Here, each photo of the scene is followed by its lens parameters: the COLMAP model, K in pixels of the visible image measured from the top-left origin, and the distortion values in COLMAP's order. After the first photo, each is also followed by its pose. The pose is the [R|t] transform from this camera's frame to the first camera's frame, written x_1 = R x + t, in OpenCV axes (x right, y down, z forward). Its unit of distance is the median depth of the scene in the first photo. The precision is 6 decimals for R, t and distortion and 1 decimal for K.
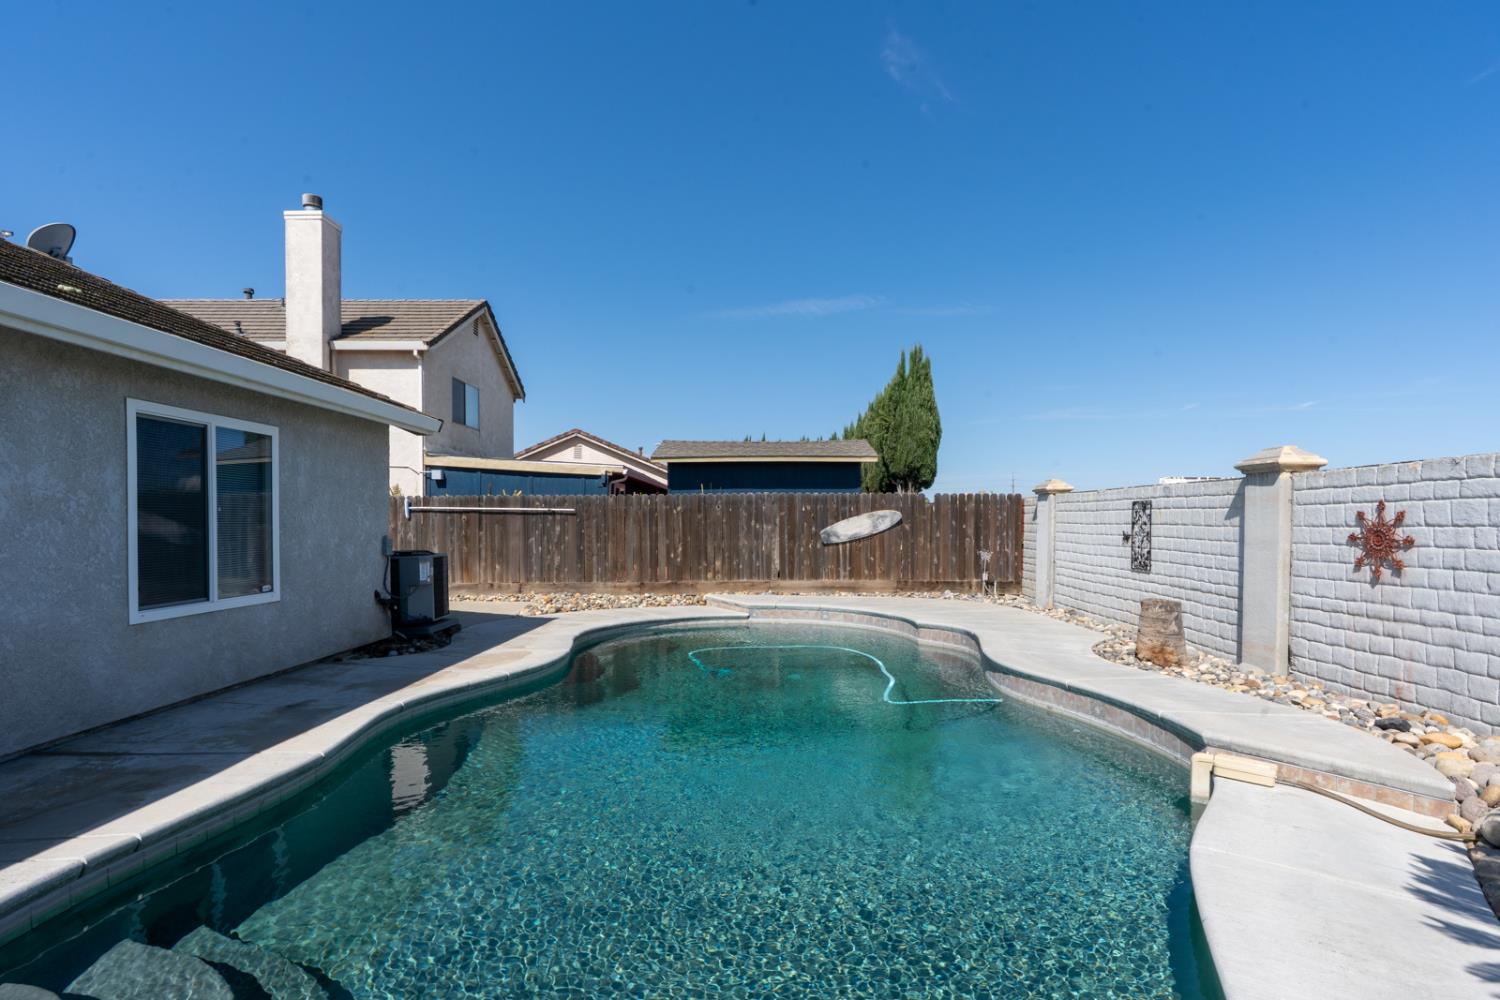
lens RADIAL K [[742.9, 0, 771.7], [0, 742.9, 533.9], [0, 0, 1]] dist [-0.000222, 0.001892]
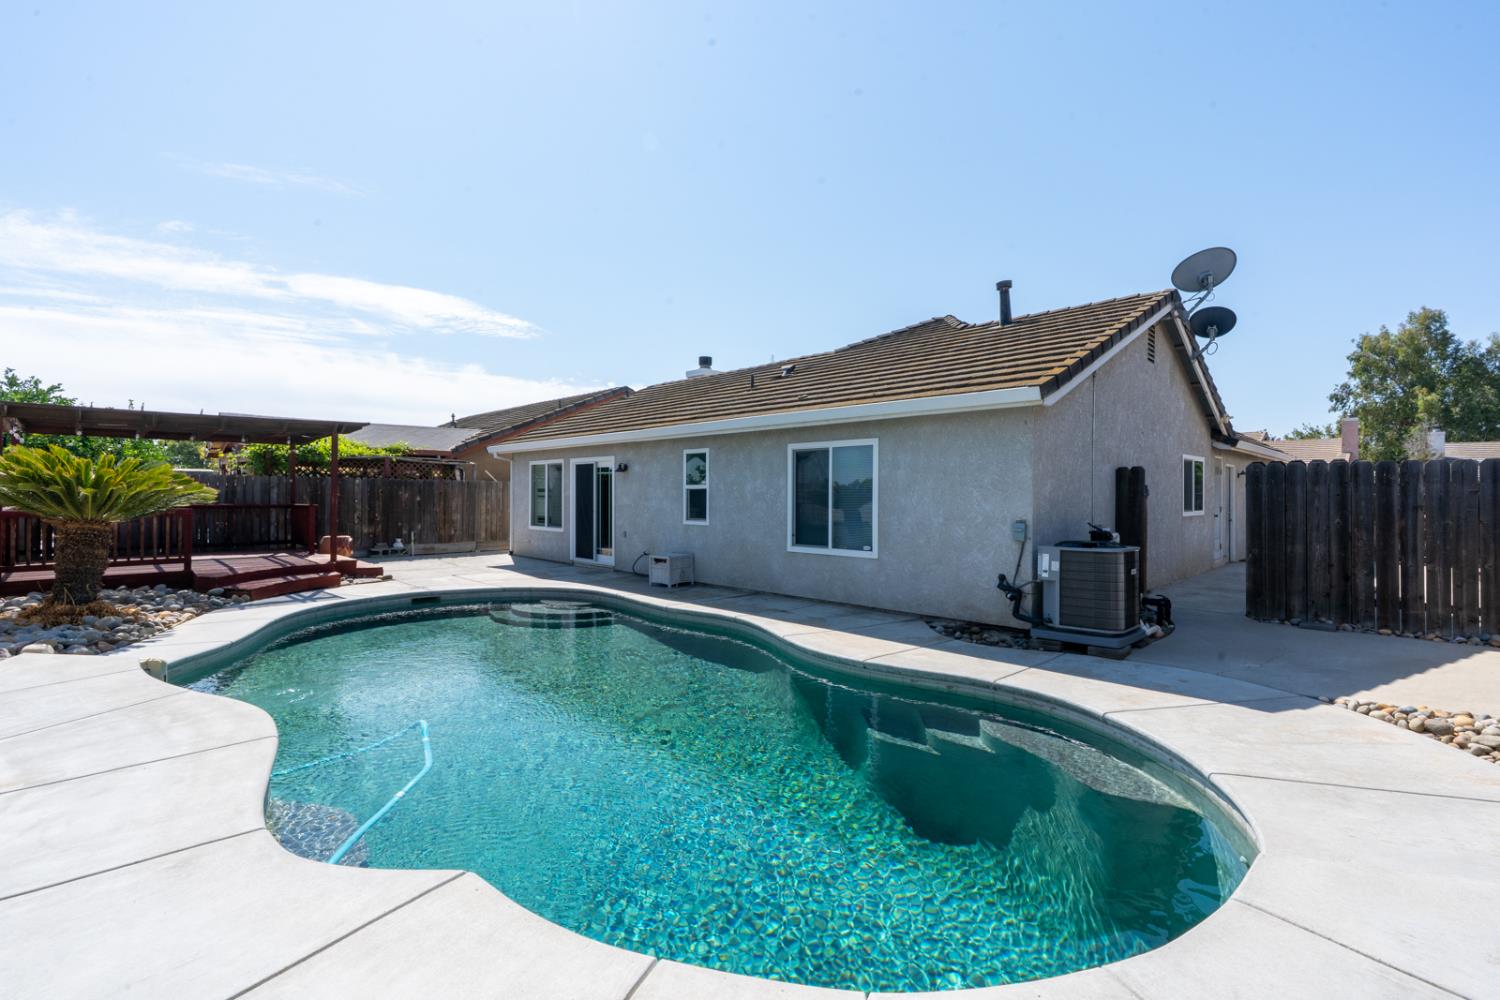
lens RADIAL K [[699.9, 0, 735.2], [0, 699.9, 488.8], [0, 0, 1]] dist [-0.002273, 0.002774]
pose [[-0.733178, -0.010346, -0.679958, 0.354319], [-0.015856, 0.999873, 0.001883, -0.033467], [0.679852, 0.012162, -0.733249, 1.396734]]
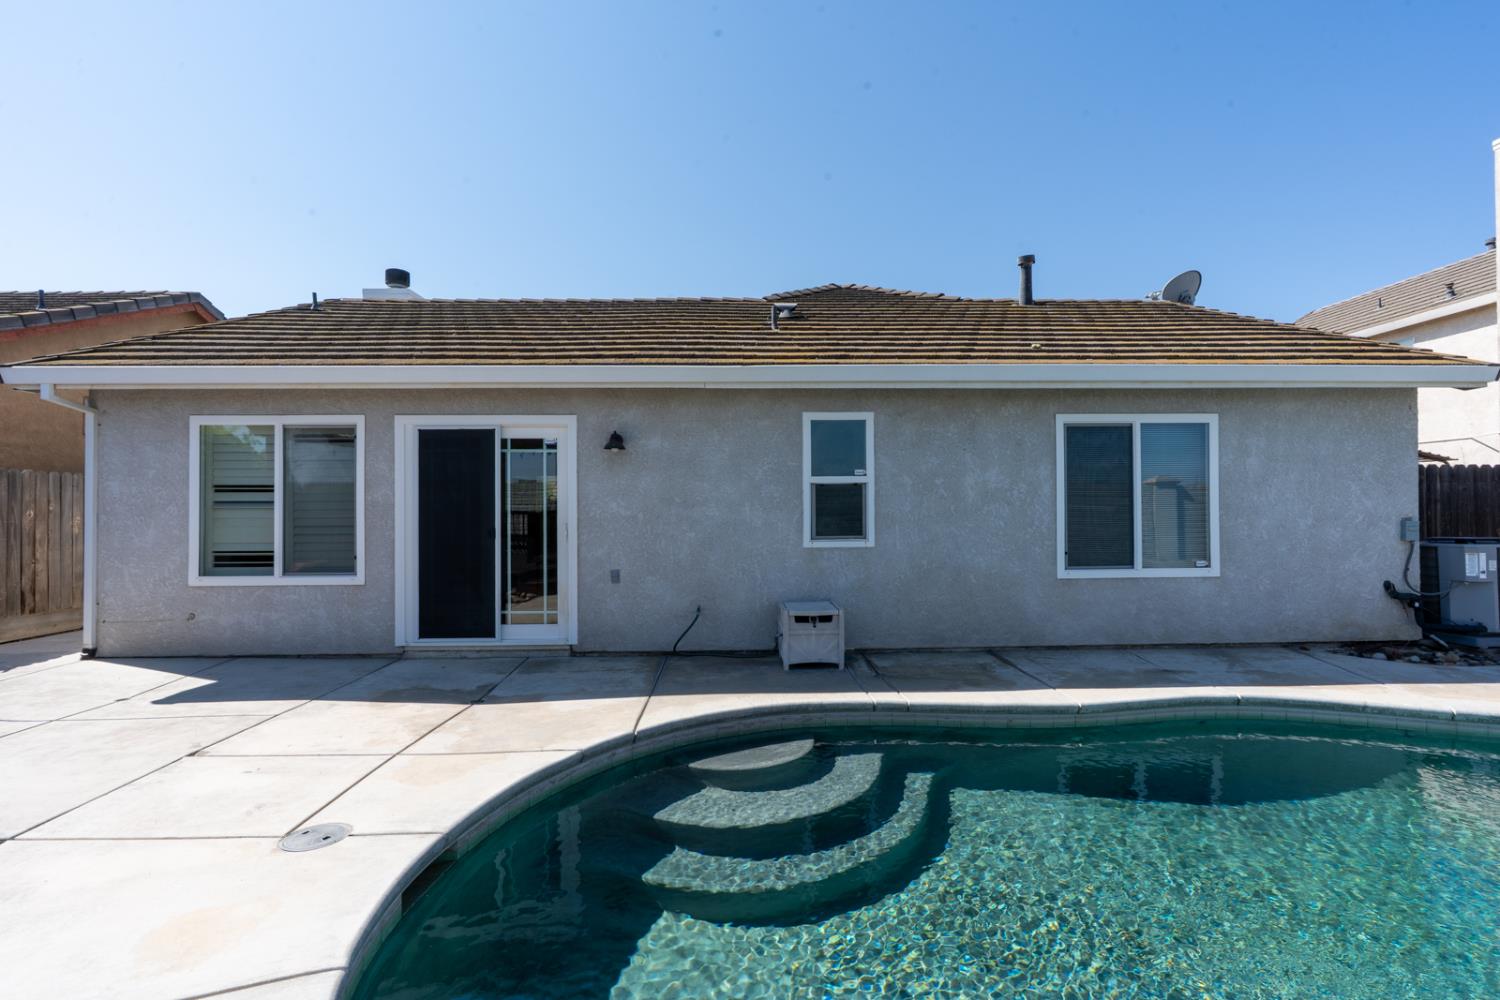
lens RADIAL K [[699.9, 0, 770.2], [0, 699.9, 500.8], [0, 0, 1]] dist [-0.002273, 0.002774]
pose [[0.028699, -0.006717, -0.999566, 0.247391], [-0.008652, 0.999938, -0.006967, -0.004736], [0.999551, 0.008848, 0.028639, 0.255542]]
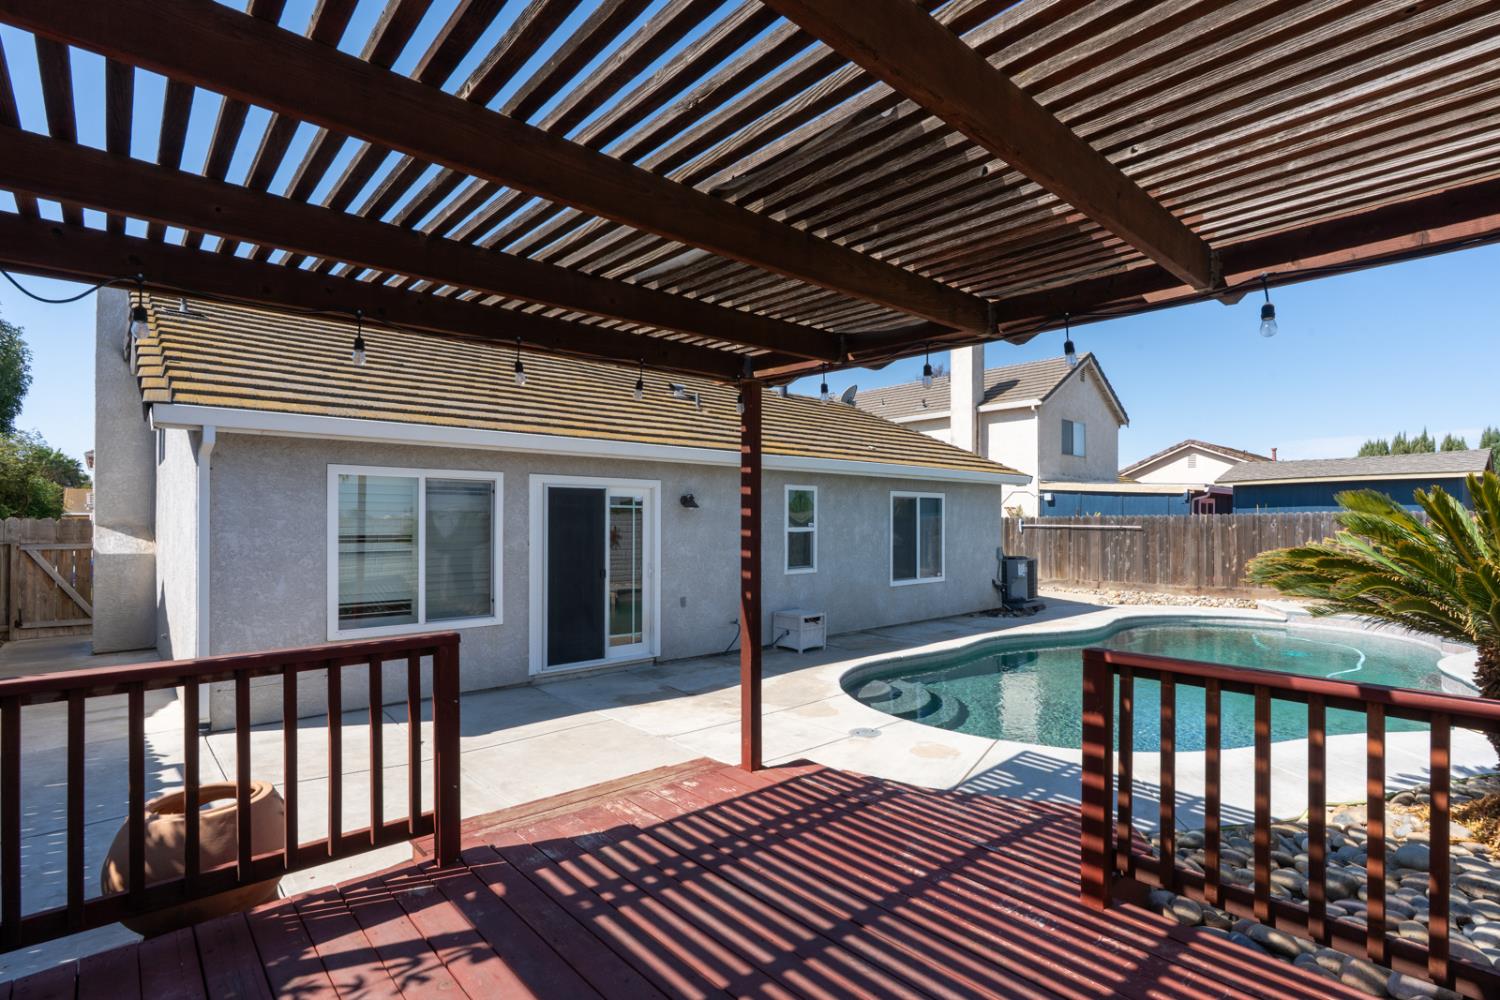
lens RADIAL K [[742.9, 0, 777.2], [0, 742.9, 525.6], [0, 0, 1]] dist [-0.000222, 0.001892]
pose [[0.689275, 0.002114, -0.724497, 0.355472], [-0.009357, 0.999938, -0.005984, -0.032090], [0.724439, 0.010904, 0.689252, -0.528033]]
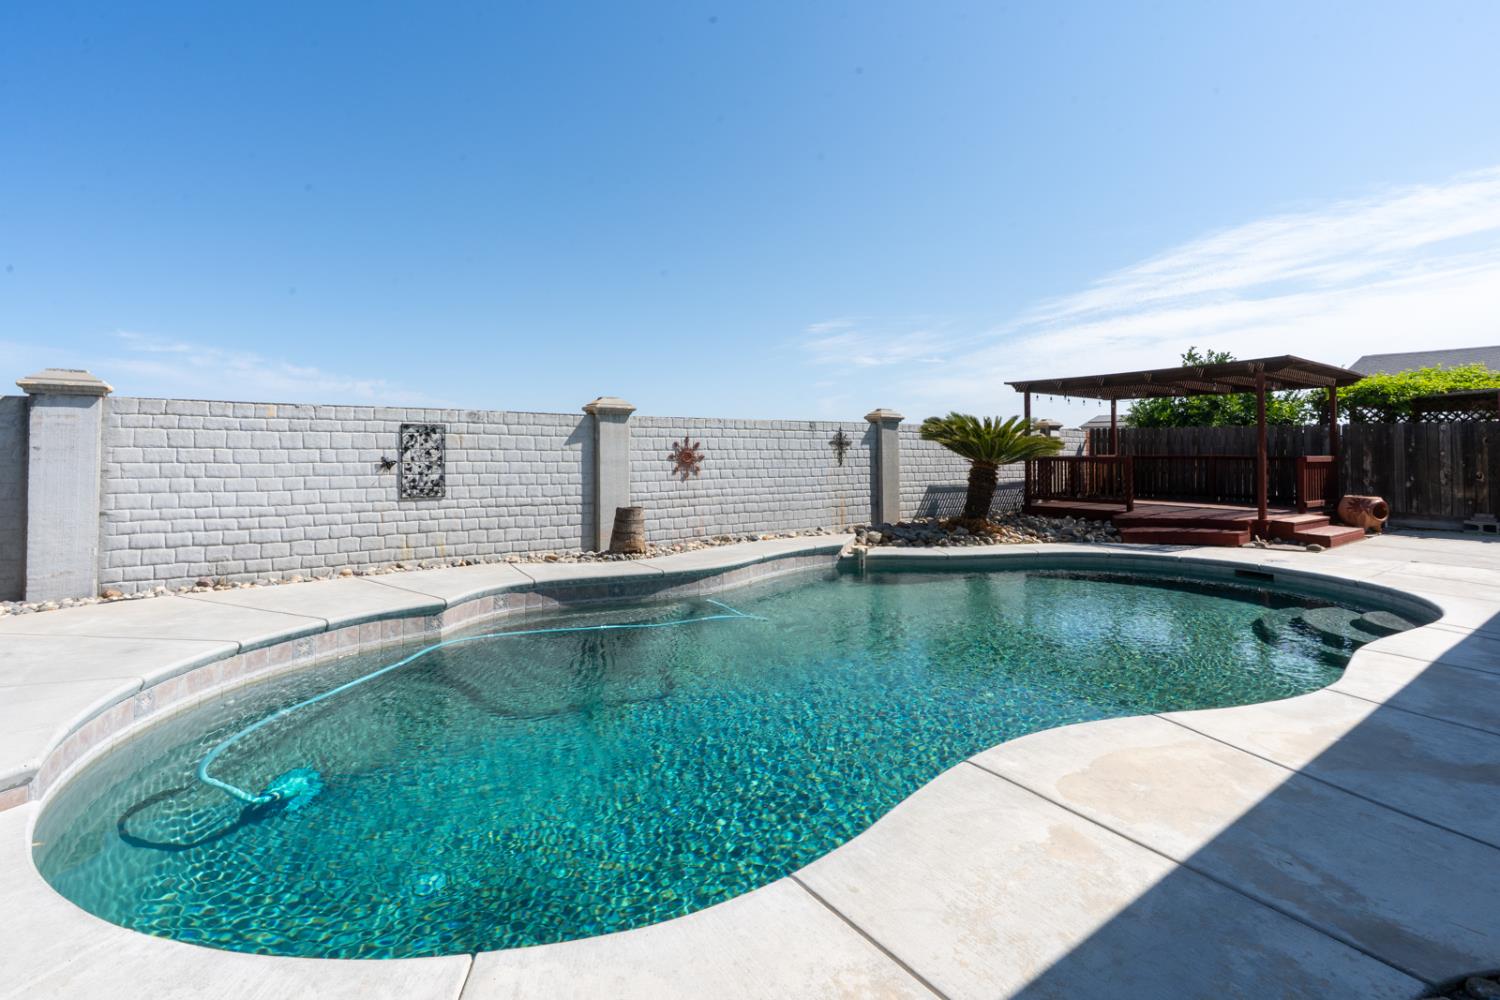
lens RADIAL K [[699.9, 0, 758.0], [0, 699.9, 422.9], [0, 0, 1]] dist [-0.002273, 0.002774]
pose [[-0.585495, 0.030009, 0.810120, -0.498614], [0.010917, 0.999516, -0.029135, -0.016554], [-0.810602, -0.008214, -0.585539, 1.252345]]
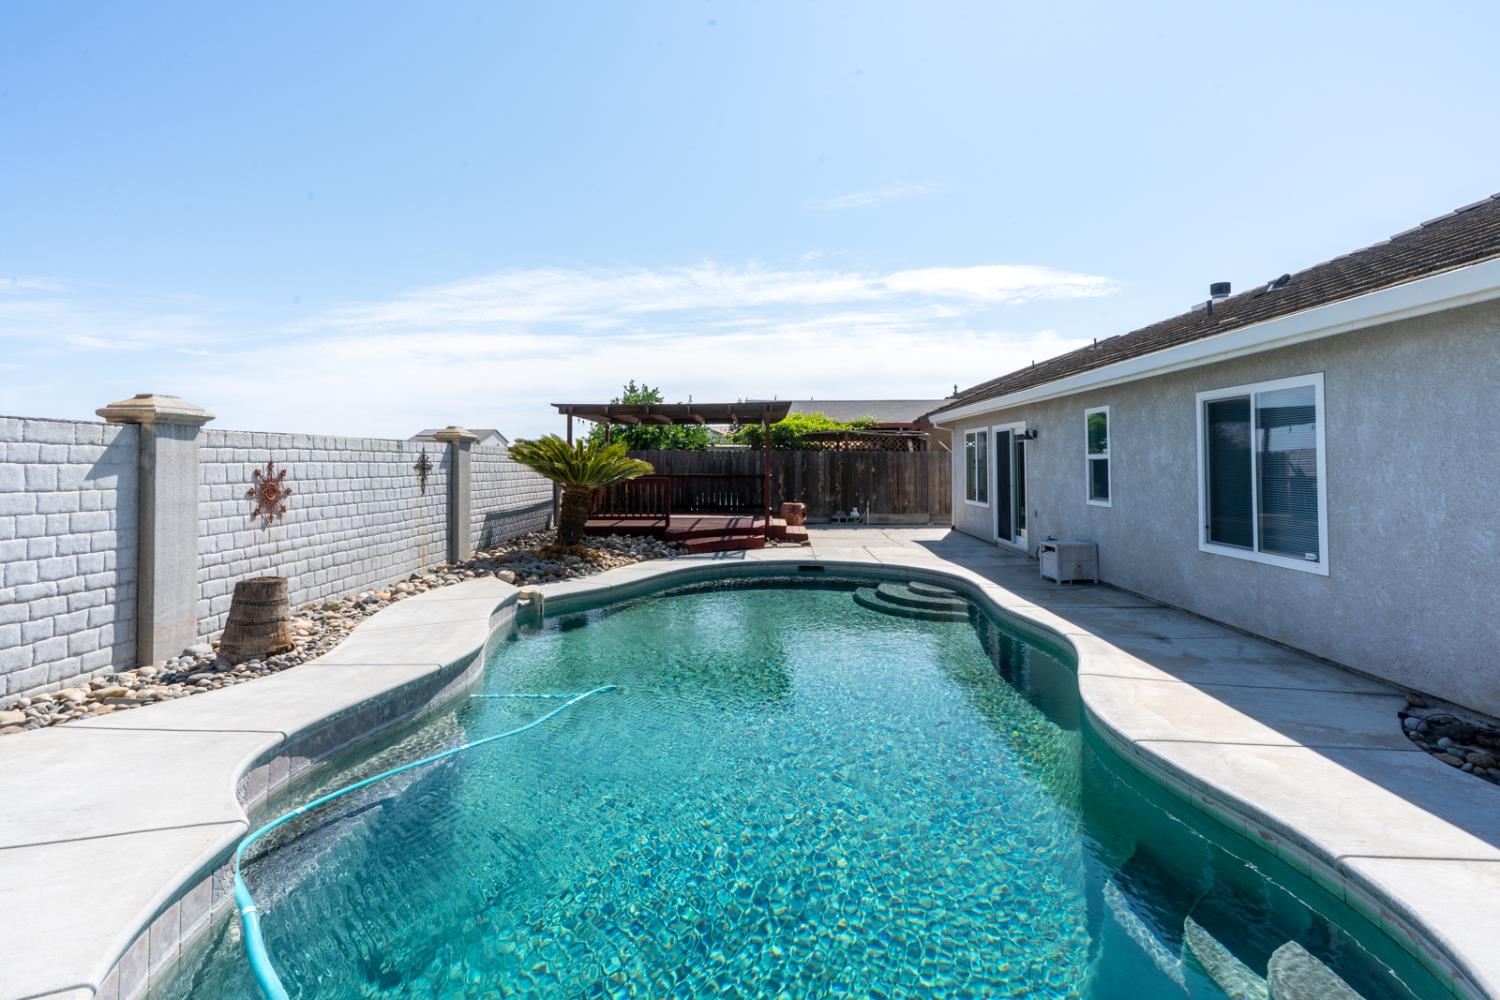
lens RADIAL K [[699.9, 0, 740.4], [0, 699.9, 441.0], [0, 0, 1]] dist [-0.002273, 0.002774]
pose [[-0.999238, 0.000052, 0.039036, -0.019679], [-0.000574, 0.999871, -0.016034, -0.039544], [-0.039032, -0.016044, -0.999109, 1.415195]]
